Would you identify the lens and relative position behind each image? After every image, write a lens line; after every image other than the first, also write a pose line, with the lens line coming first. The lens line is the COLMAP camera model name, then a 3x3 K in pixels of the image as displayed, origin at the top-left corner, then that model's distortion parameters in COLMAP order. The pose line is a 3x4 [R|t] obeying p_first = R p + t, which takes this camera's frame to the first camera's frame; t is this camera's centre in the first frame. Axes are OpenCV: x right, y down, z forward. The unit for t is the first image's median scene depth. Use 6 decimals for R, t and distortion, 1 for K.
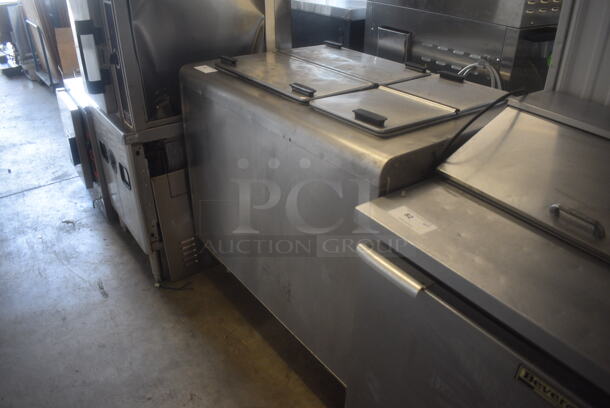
lens RADIAL K [[465.6, 0, 305.0], [0, 465.6, 204.0], [0, 0, 1]] dist [-0.093373, 0.007561]
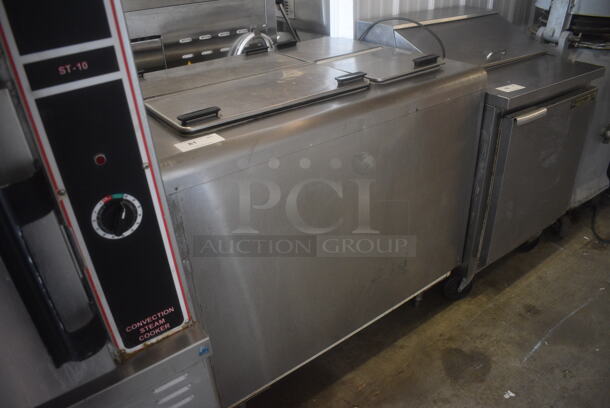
lens RADIAL K [[465.6, 0, 305.0], [0, 465.6, 204.0], [0, 0, 1]] dist [-0.093373, 0.007561]
pose [[0.019217, -0.518267, 0.855003, -0.713686], [0.534615, 0.727966, 0.429246, -0.390191], [-0.844877, 0.448849, 0.291062, 0.704657]]
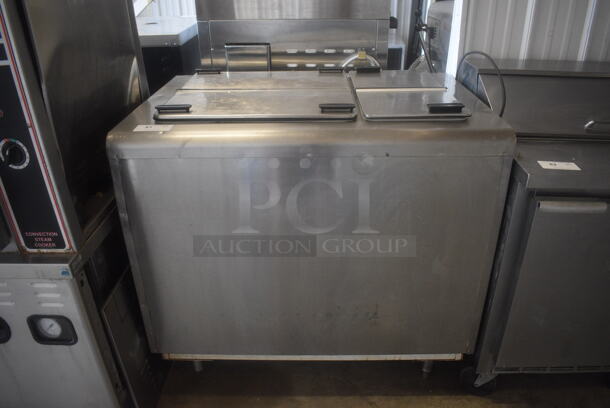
lens RADIAL K [[465.6, 0, 305.0], [0, 465.6, 204.0], [0, 0, 1]] dist [-0.093373, 0.007561]
pose [[0.618250, -0.384942, 0.685265, -0.580557], [0.410208, 0.901727, 0.136446, -0.173037], [-0.670445, 0.196743, 0.715399, 0.317937]]
